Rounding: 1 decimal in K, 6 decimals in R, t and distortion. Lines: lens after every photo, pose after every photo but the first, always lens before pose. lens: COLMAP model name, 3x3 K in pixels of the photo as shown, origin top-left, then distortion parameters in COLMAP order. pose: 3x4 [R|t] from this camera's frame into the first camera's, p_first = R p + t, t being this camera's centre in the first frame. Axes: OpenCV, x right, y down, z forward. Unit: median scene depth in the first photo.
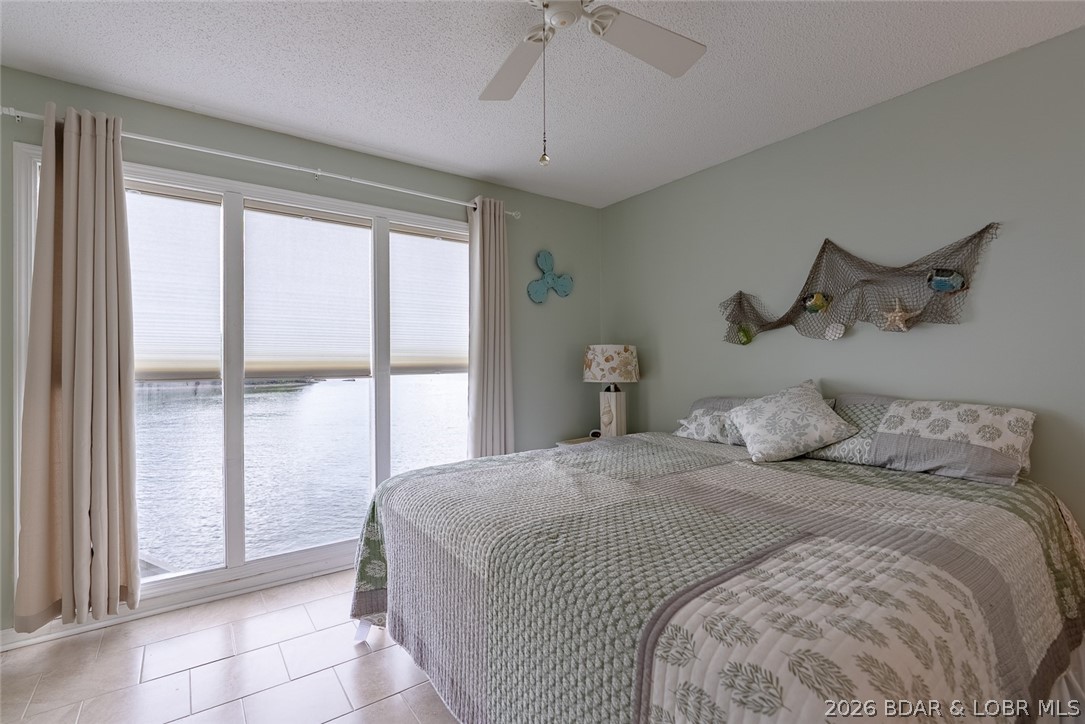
lens RADIAL K [[494.0, 0, 541.9], [0, 494.0, 362.7], [0, 0, 1]] dist [-0.006569, 0.000526]
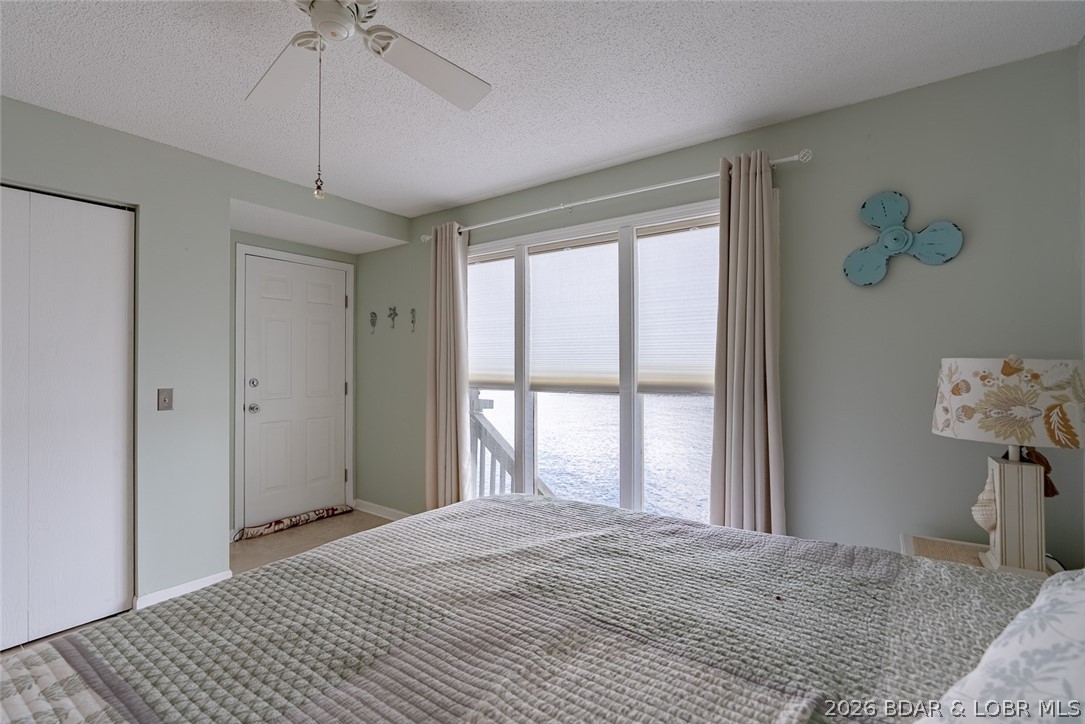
lens RADIAL K [[496.6, 0, 538.7], [0, 496.6, 359.3], [0, 0, 1]] dist [-0.007651, 0.000328]
pose [[0.304571, 0.000187, -0.952489, 0.545465], [-0.003253, 0.999994, -0.000844, -0.039782], [0.952484, 0.003355, 0.304570, 0.566757]]
